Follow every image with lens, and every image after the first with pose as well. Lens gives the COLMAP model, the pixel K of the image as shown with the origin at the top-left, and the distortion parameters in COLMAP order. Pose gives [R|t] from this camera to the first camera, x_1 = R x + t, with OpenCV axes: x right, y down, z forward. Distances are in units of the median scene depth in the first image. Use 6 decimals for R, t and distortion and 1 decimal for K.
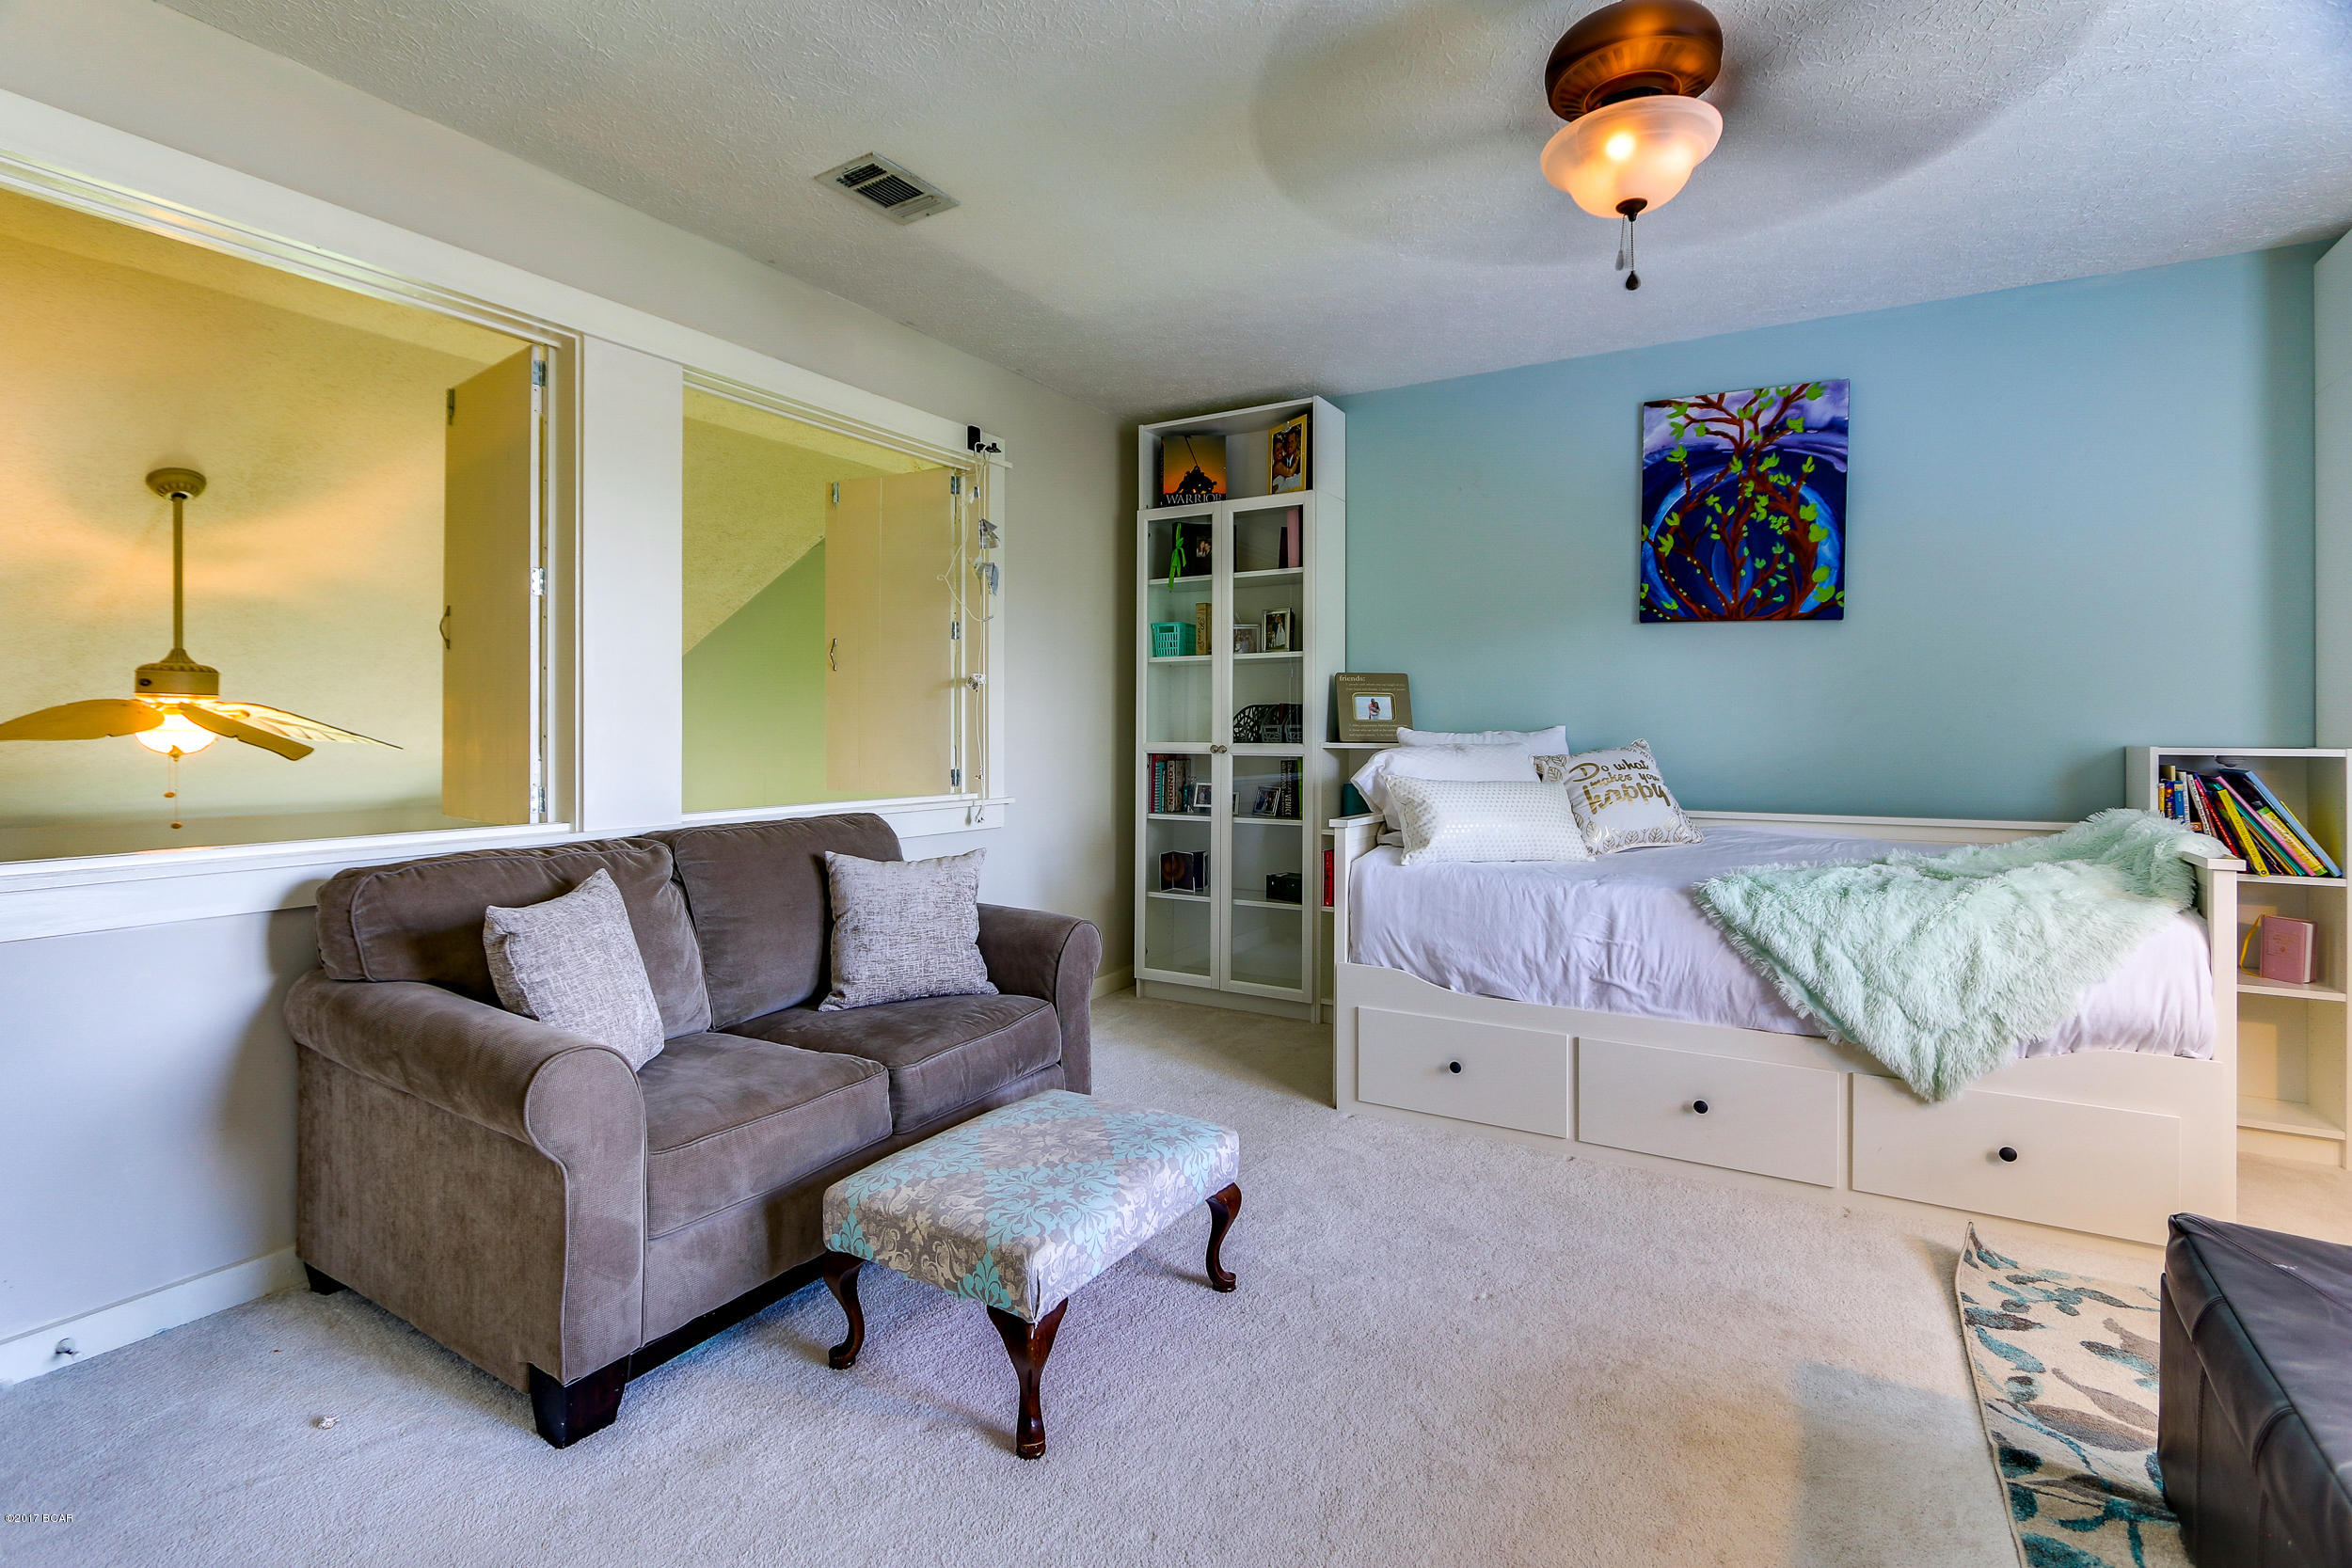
lens RADIAL K [[1129.5, 0, 1168.3], [0, 1129.5, 766.9], [0, 0, 1]] dist [-0.021581, 0.006620]
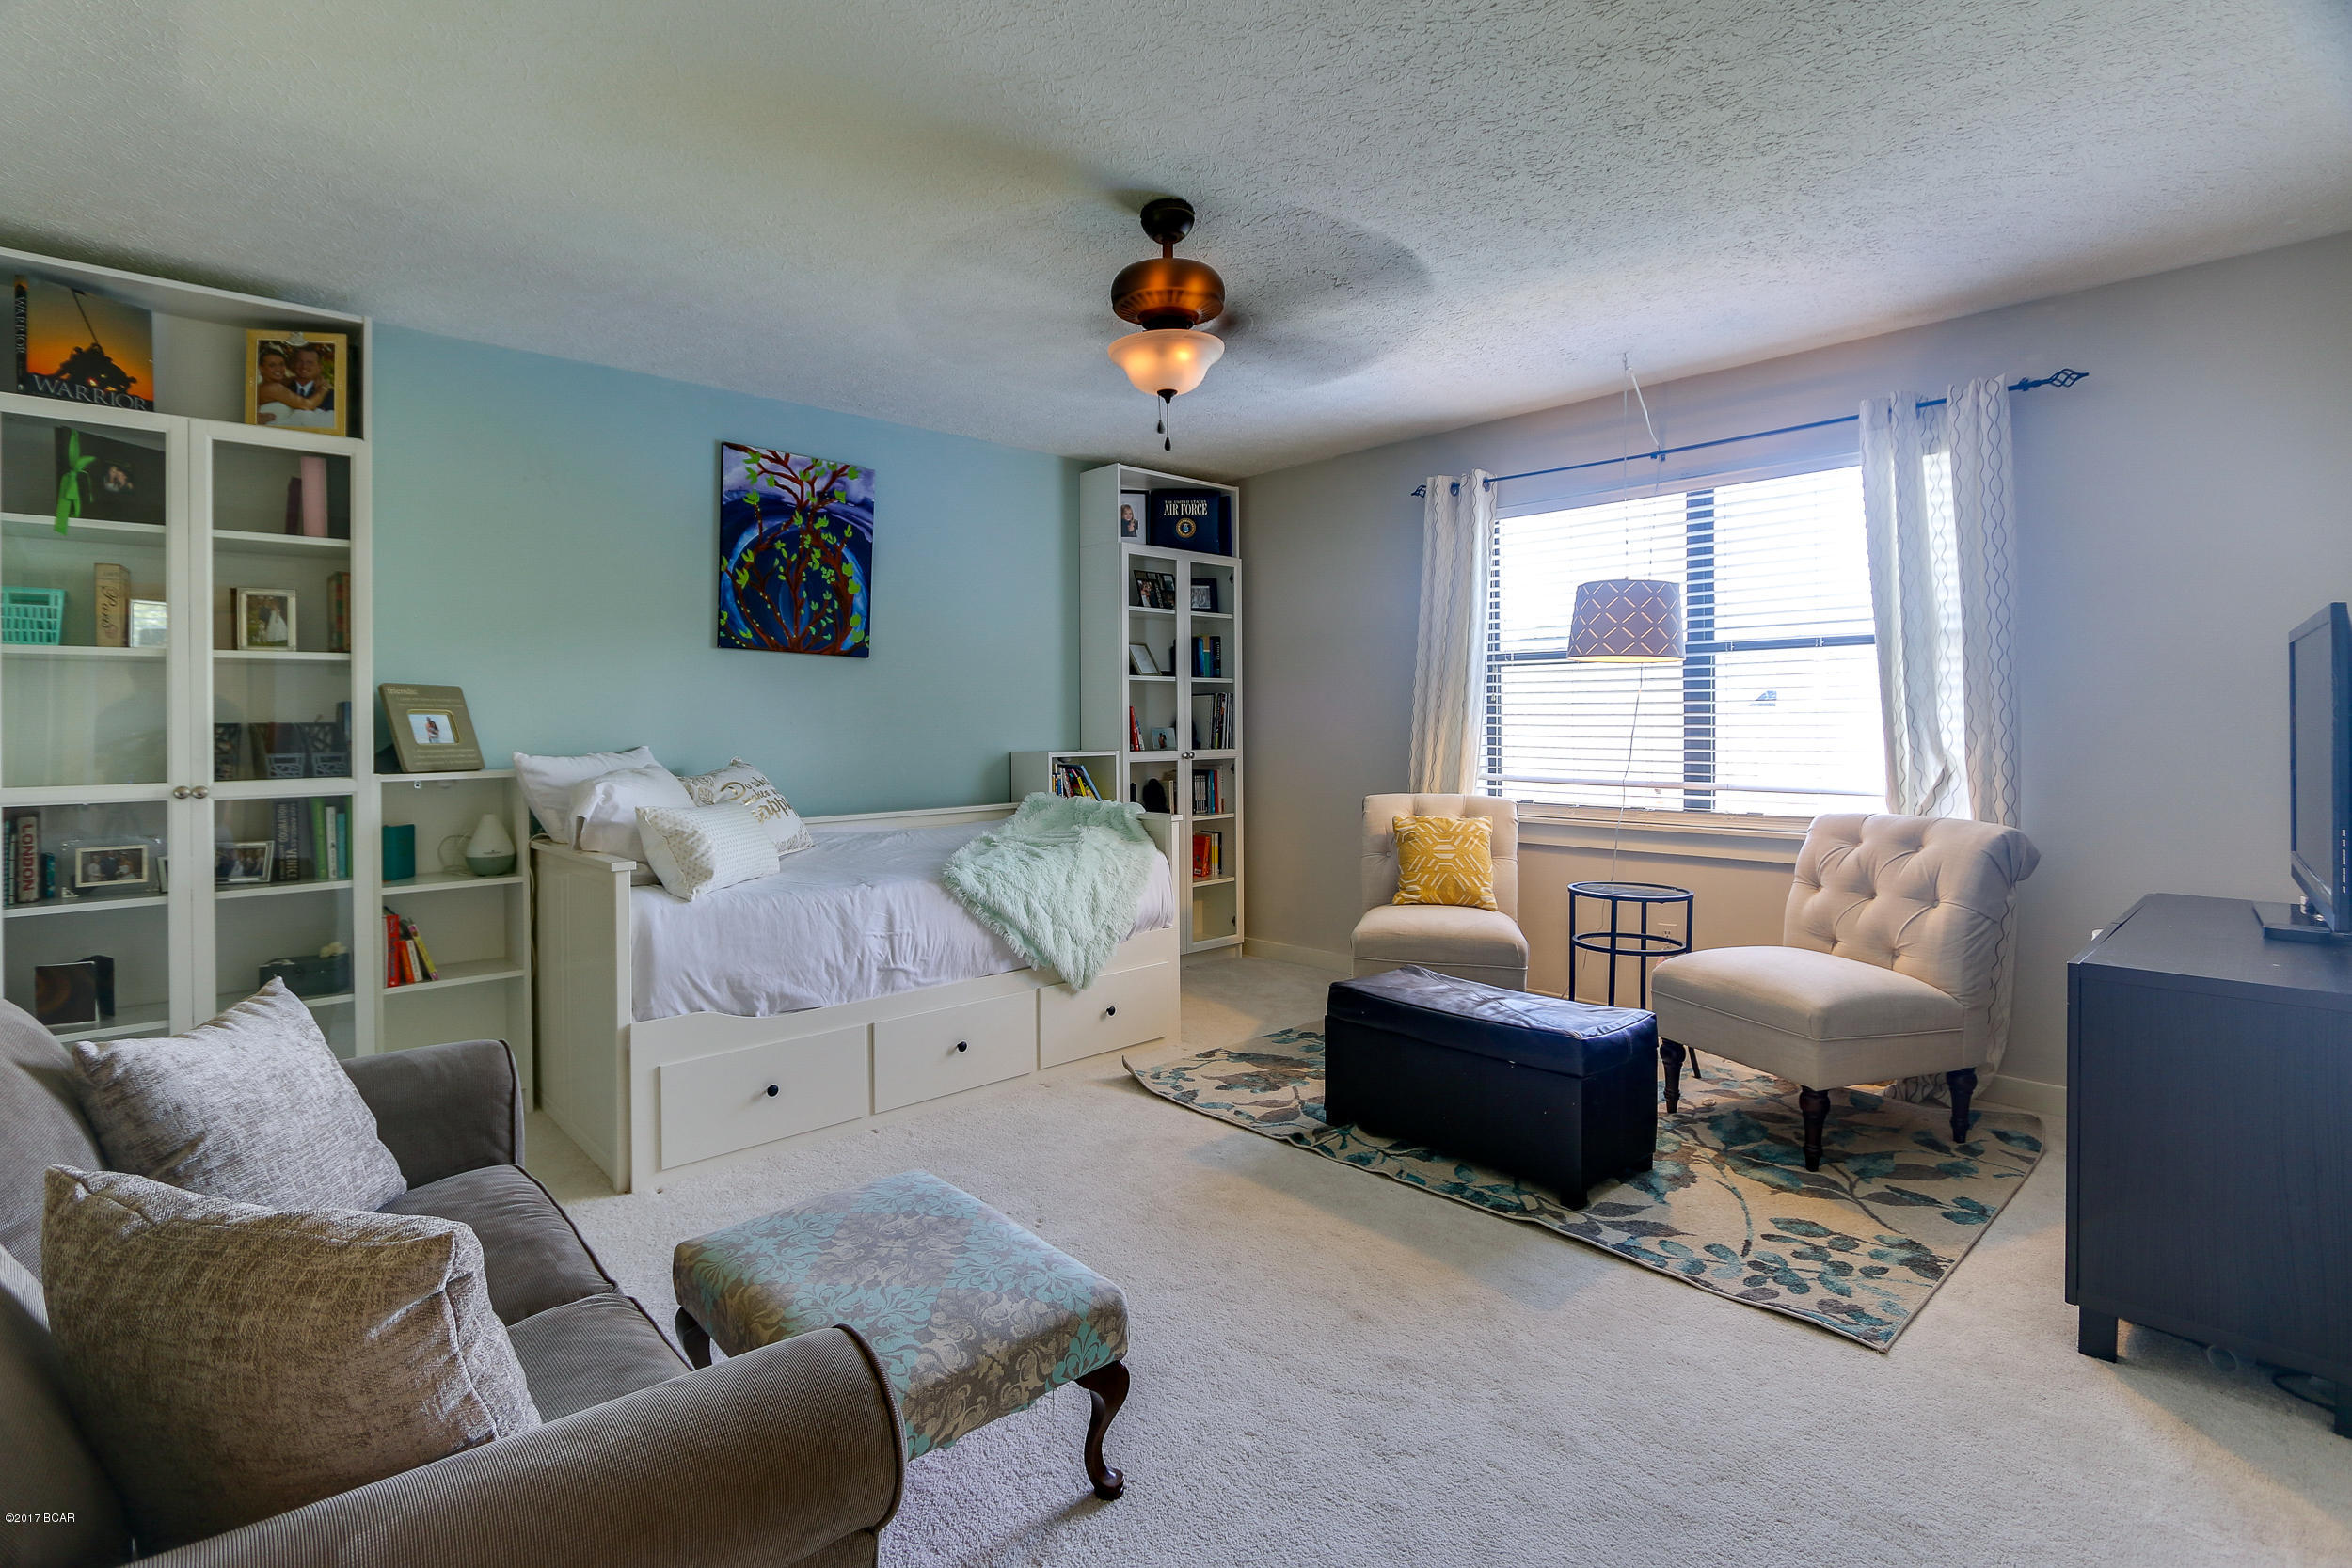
lens RADIAL K [[1129.5, 0, 1168.3], [0, 1129.5, 766.9], [0, 0, 1]] dist [-0.021581, 0.006620]
pose [[0.256872, -0.041268, 0.965564, -0.544289], [0.039189, 0.998711, 0.032259, -0.036186], [-0.965651, 0.029554, 0.258158, 0.346253]]
